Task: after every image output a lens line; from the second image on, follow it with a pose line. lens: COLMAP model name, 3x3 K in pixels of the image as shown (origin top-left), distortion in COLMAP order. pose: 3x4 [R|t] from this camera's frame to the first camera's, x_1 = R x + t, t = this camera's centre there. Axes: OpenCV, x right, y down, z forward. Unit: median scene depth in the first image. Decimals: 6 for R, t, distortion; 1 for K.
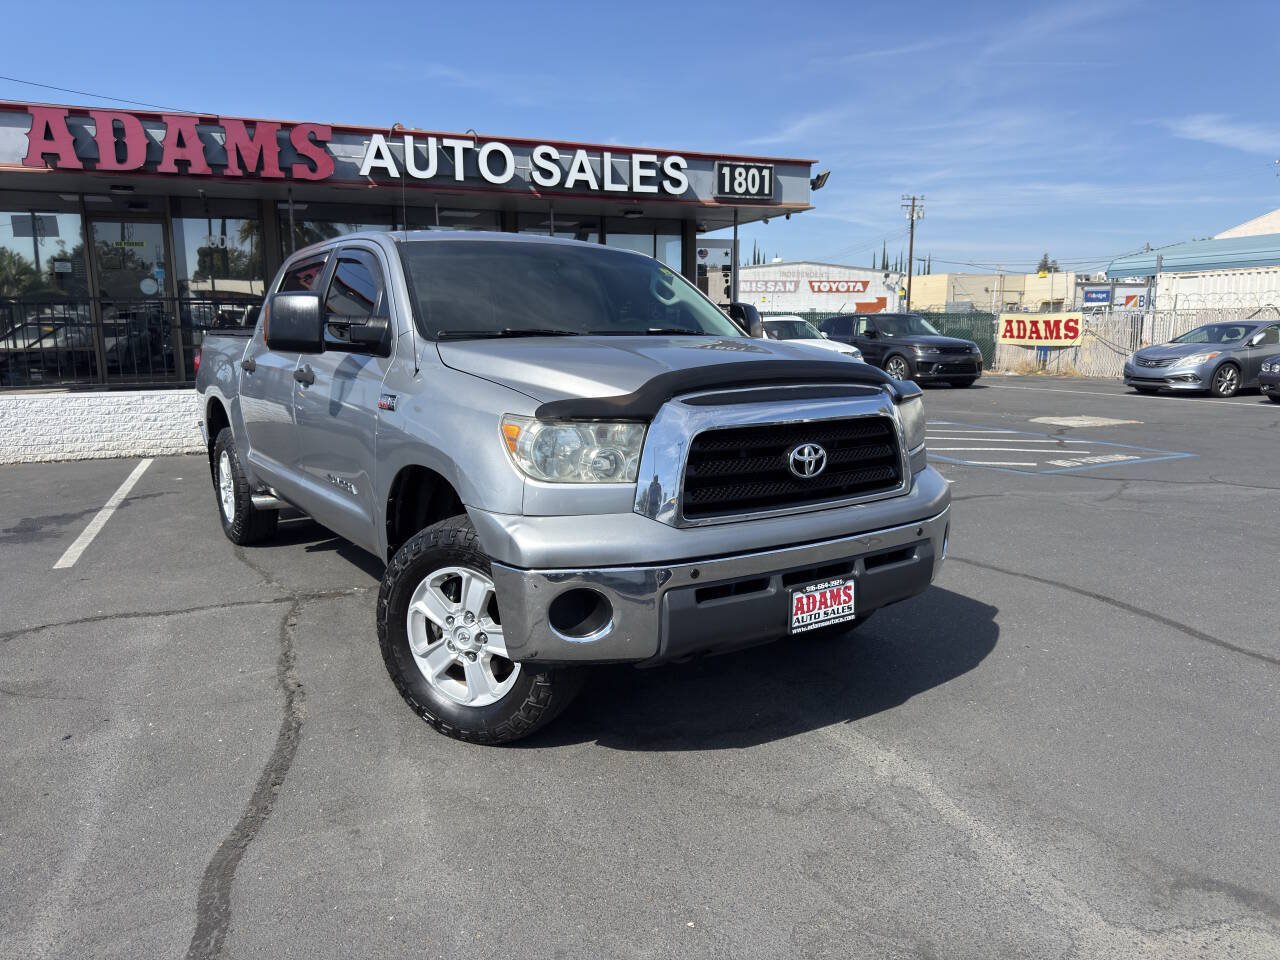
lens RADIAL K [[907.0, 0, 640.0], [0, 907.0, 480.0], [0, 0, 1]] dist [0.023521, -0.043212]
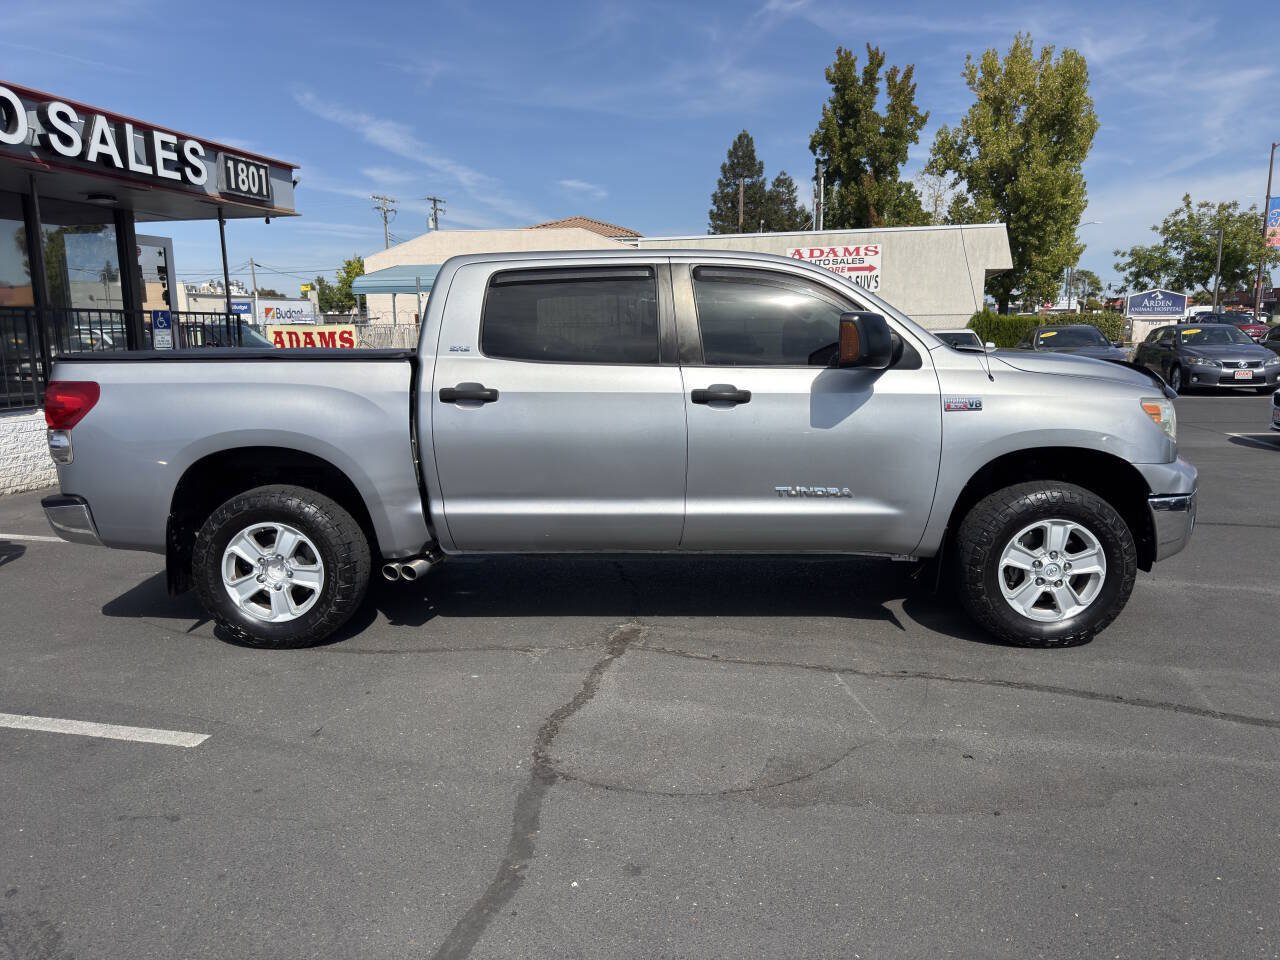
lens RADIAL K [[896.0, 0, 640.0], [0, 896.0, 480.0], [0, 0, 1]] dist [0.053525, -0.062725]
pose [[0.593211, -0.130159, 0.794455, -0.489049], [0.137952, 0.988682, 0.058972, -0.038519], [-0.793139, 0.074614, 0.604453, 0.203184]]
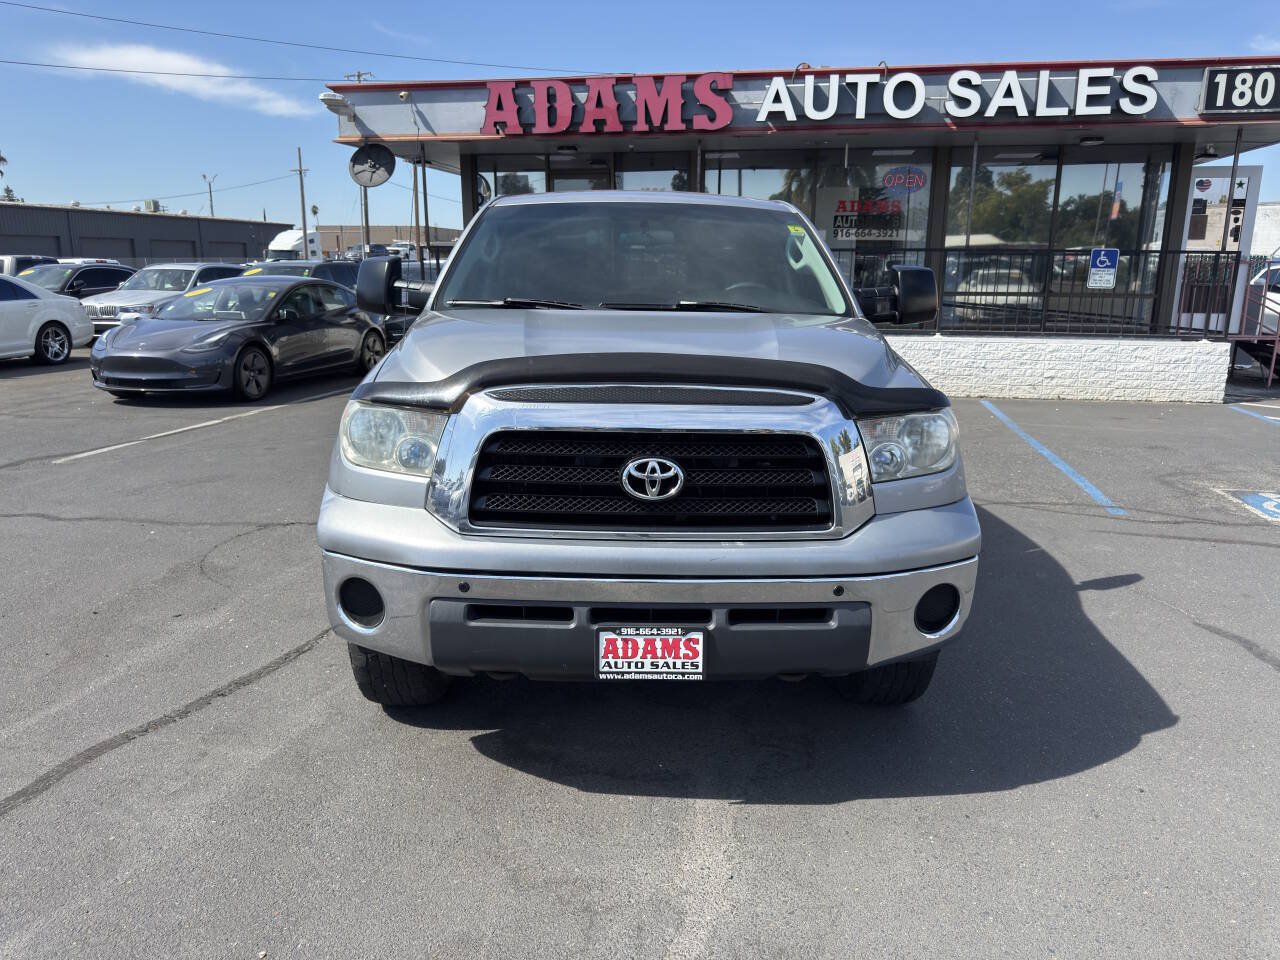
lens RADIAL K [[922.3, 0, 643.4], [0, 922.3, 464.9], [0, 0, 1]] dist [0.035497, -0.046076]
pose [[0.833910, 0.128633, -0.536701, 0.178817], [-0.104273, 0.991667, 0.075660, -0.027506], [0.541961, -0.007130, 0.840373, 0.083006]]
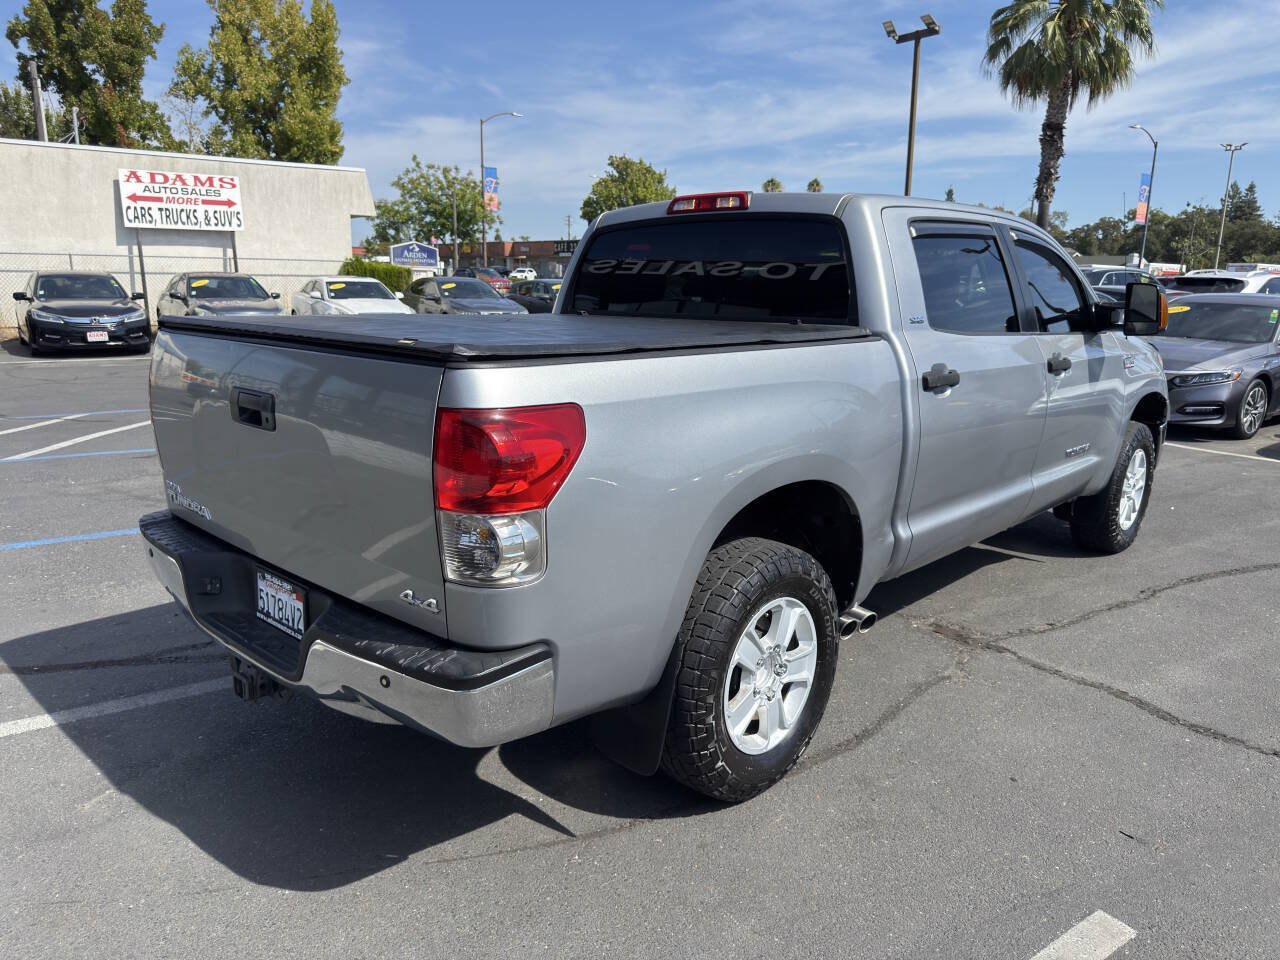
lens RADIAL K [[909.4, 0, 643.2], [0, 909.4, 480.5], [0, 0, 1]] dist [0.014903, -0.025160]
pose [[-0.212995, -0.208912, 0.954457, -0.499636], [0.146116, 0.959077, 0.242530, -0.120323], [-0.966066, 0.191119, -0.173753, 0.659035]]
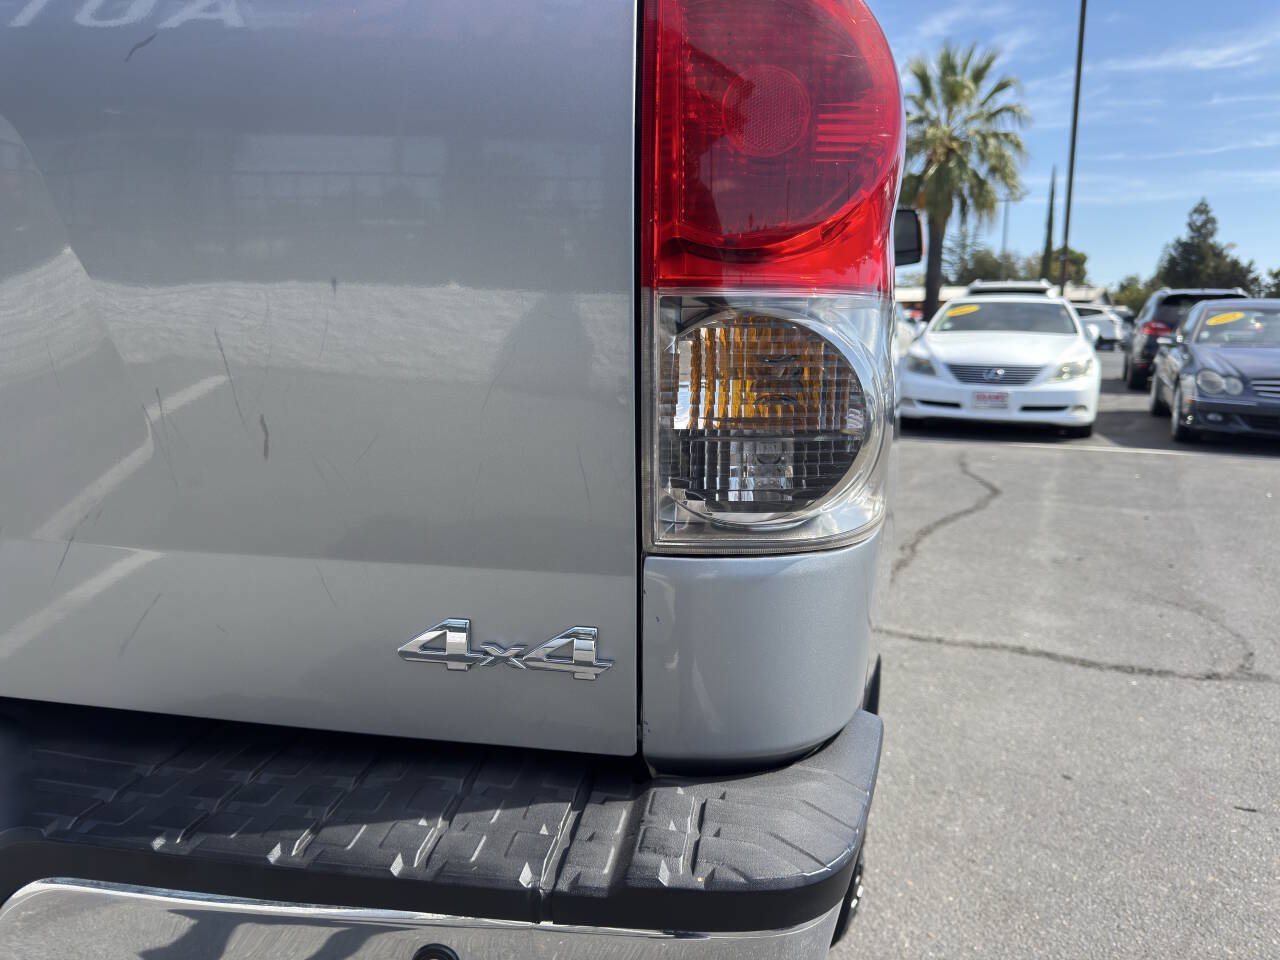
lens RADIAL K [[909.4, 0, 643.2], [0, 909.4, 480.5], [0, 0, 1]] dist [0.014903, -0.025160]
pose [[-0.688664, -0.122440, 0.714668, -0.350239], [0.111024, 0.956210, 0.270807, -0.078730], [-0.716530, 0.265841, -0.644913, 0.707359]]
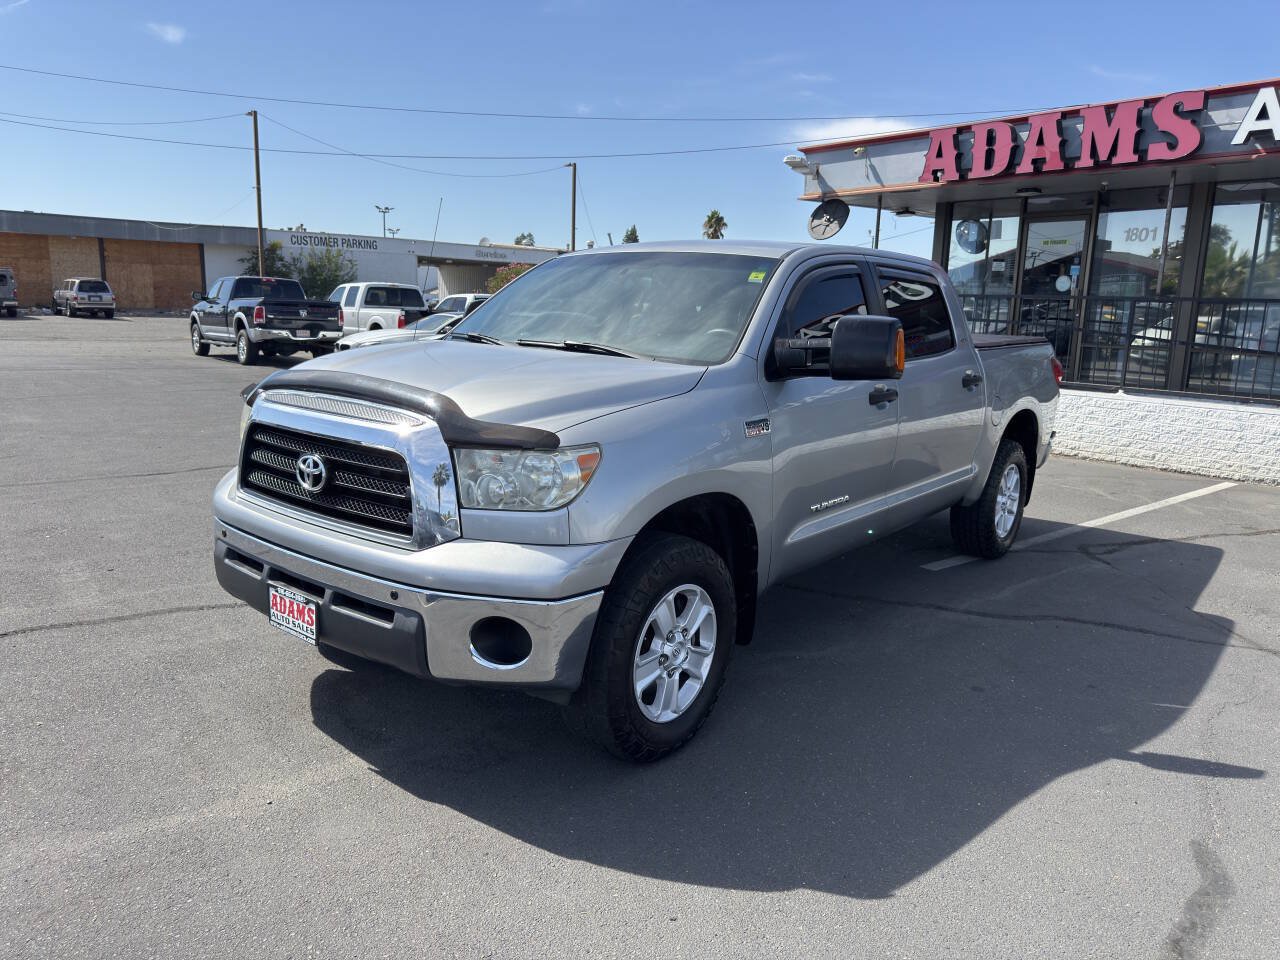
lens RADIAL K [[919.5, 0, 634.1], [0, 919.5, 460.1], [0, 0, 1]] dist [0.006397, -0.002893]
pose [[0.285485, 0.176328, -0.942023, 0.357586], [-0.188446, 0.974068, 0.125216, -0.066058], [0.939674, 0.141773, 0.311310, 0.289827]]
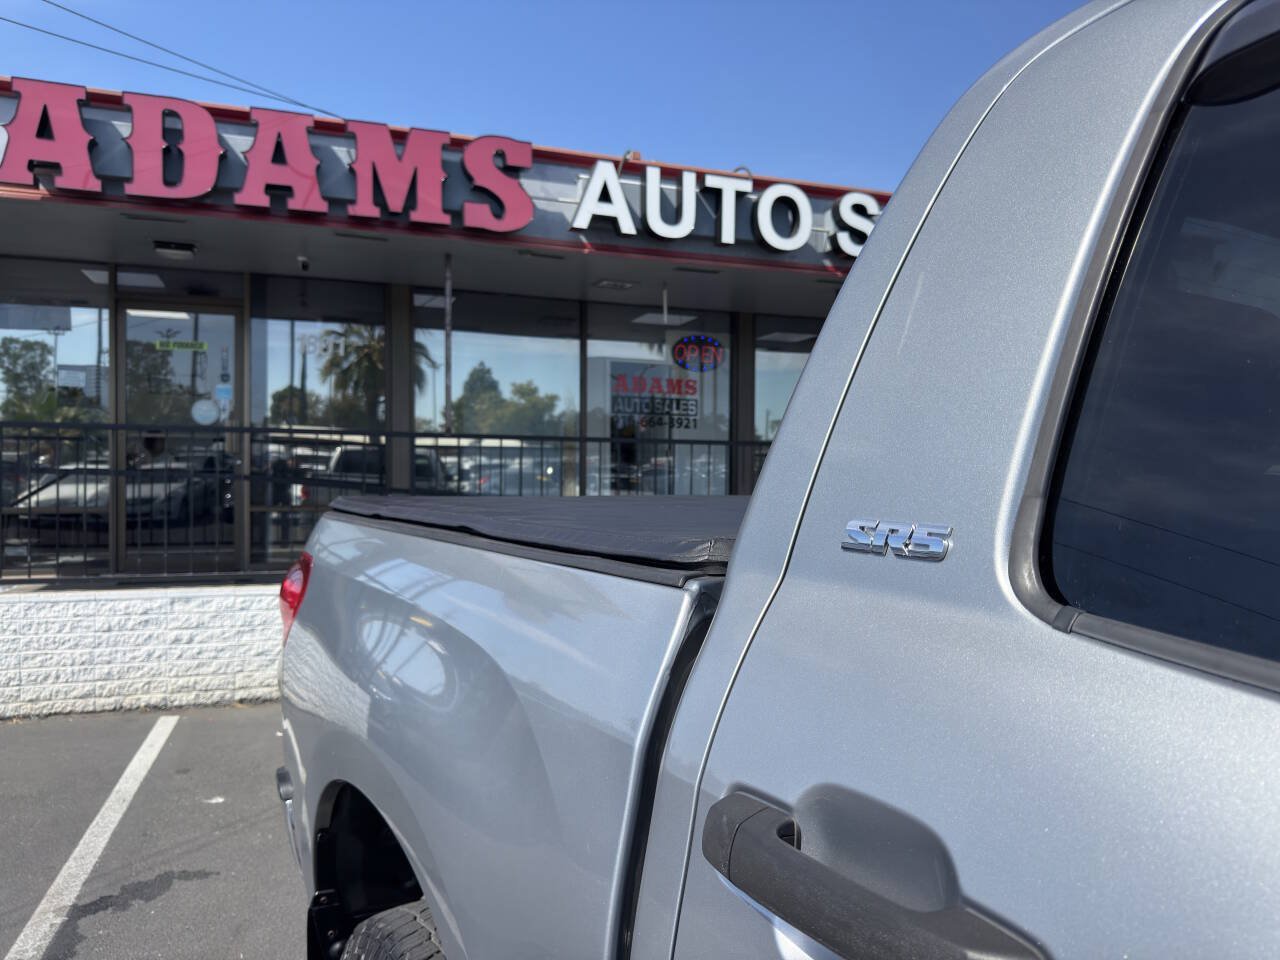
lens RADIAL K [[902.0, 0, 643.8], [0, 902.0, 489.9], [0, 0, 1]] dist [0.024223, -0.046869]
pose [[0.998460, 0.019628, -0.051880, -0.228745], [-0.027109, 0.988662, -0.147689, -0.083986], [0.048393, 0.148868, 0.987672, 0.453569]]
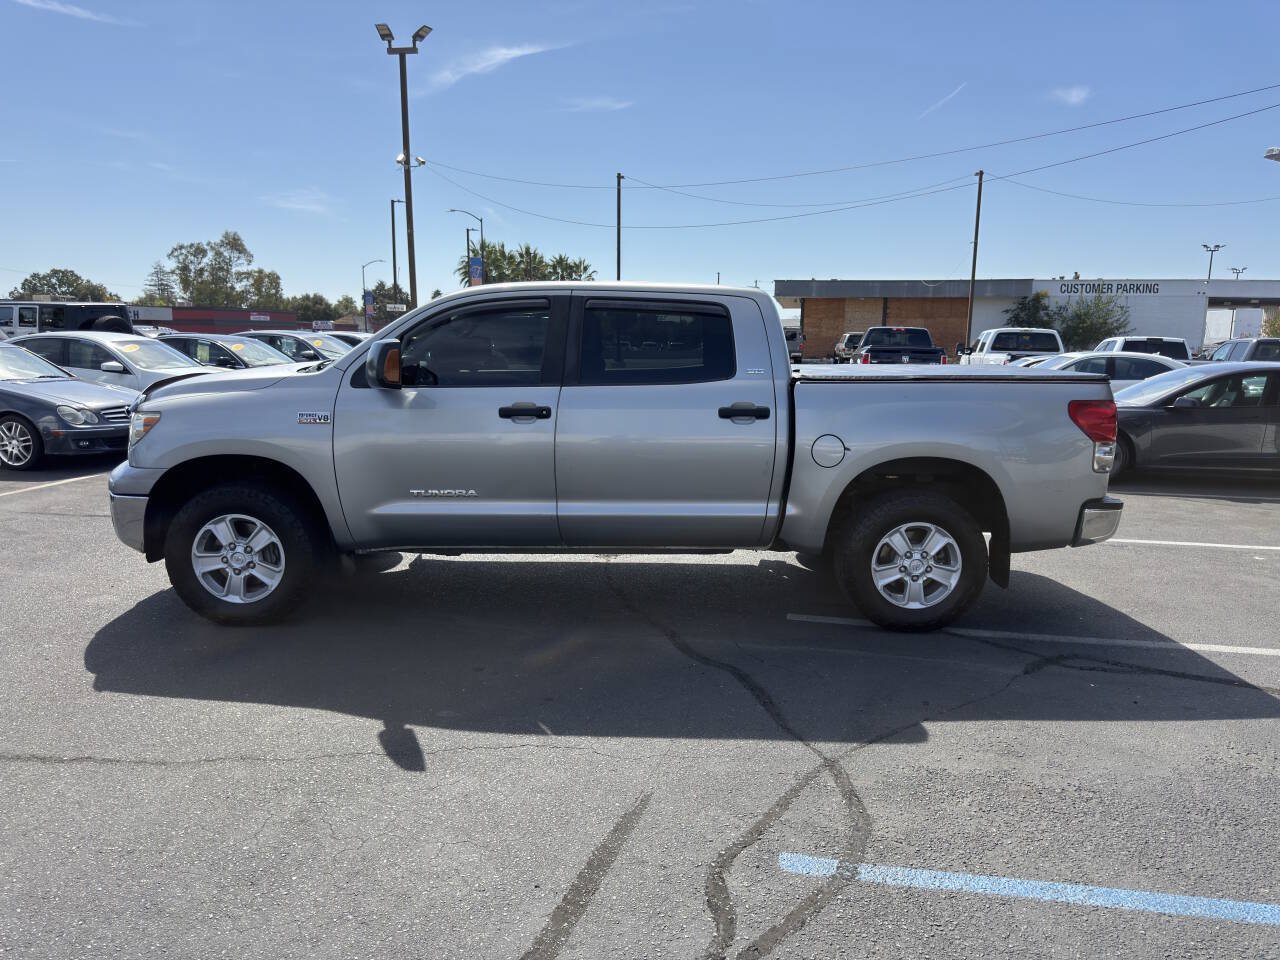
lens RADIAL K [[896.0, 0, 640.0], [0, 896.0, 480.0], [0, 0, 1]] dist [0.053525, -0.062725]
pose [[-0.547379, 0.131293, -0.826522, 0.349413], [-0.149091, 0.956520, 0.250682, -0.152744], [0.823497, 0.260446, -0.504004, 0.798344]]
